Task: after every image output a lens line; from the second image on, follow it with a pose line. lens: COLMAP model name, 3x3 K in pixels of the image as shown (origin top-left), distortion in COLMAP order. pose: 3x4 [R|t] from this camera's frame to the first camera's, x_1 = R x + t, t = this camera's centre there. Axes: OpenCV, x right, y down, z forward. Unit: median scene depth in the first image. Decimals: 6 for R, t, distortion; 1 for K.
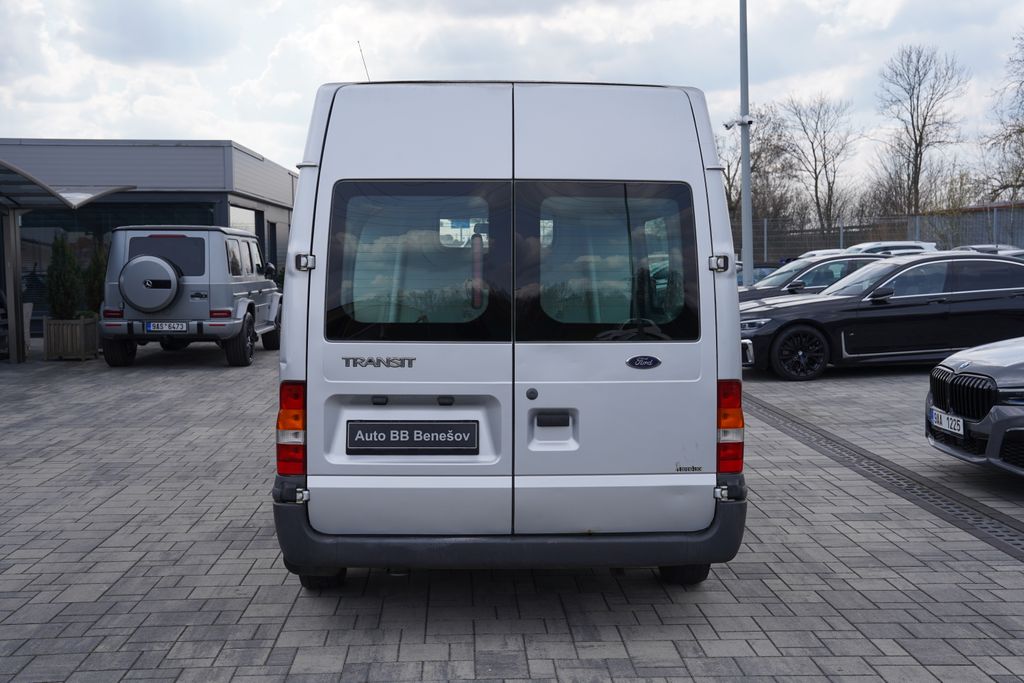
lens RADIAL K [[1143.2, 0, 505.8], [0, 1143.2, 343.4], [0, 0, 1]] dist [0.101348, 0.000000]
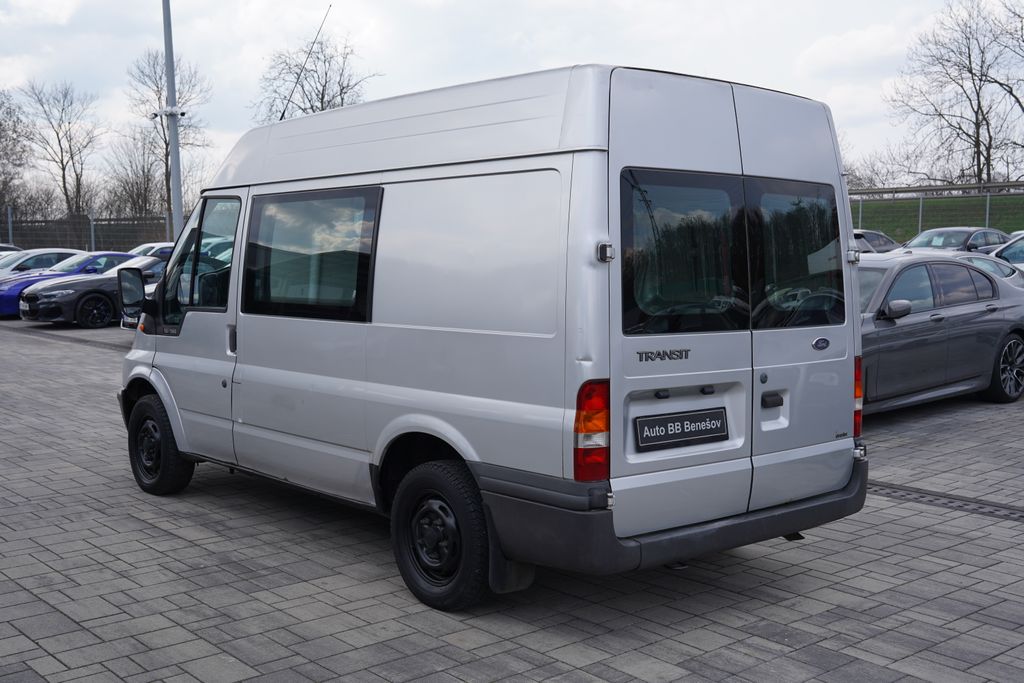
lens RADIAL K [[1094.7, 0, 519.2], [0, 1094.7, 341.9], [0, 0, 1]] dist [0.078585, 0.000000]
pose [[0.777061, -0.040162, 0.628143, -0.789990], [0.035135, 0.999174, 0.020420, -0.018380], [-0.628444, 0.006202, 0.777830, 0.343027]]
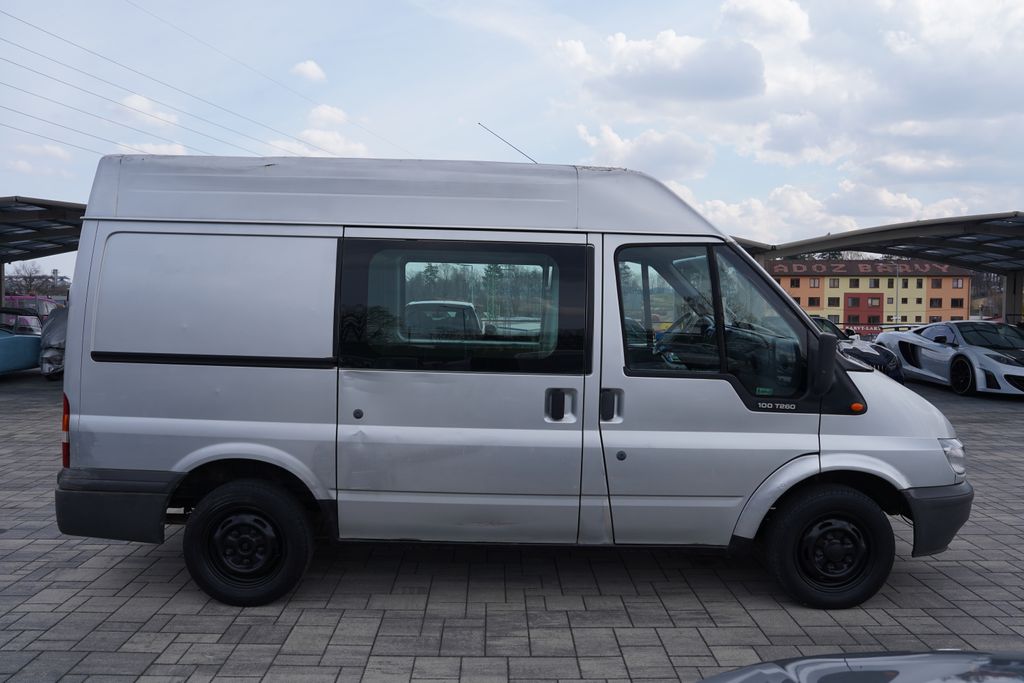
lens RADIAL K [[777.2, 0, 515.1], [0, 777.2, 338.8], [0, 0, 1]] dist [-0.060643, 0.040380]
pose [[-0.011553, 0.059455, -0.998164, 1.021560], [-0.089571, 0.994156, 0.060253, -0.117562], [0.995913, 0.090102, -0.006160, 1.498290]]
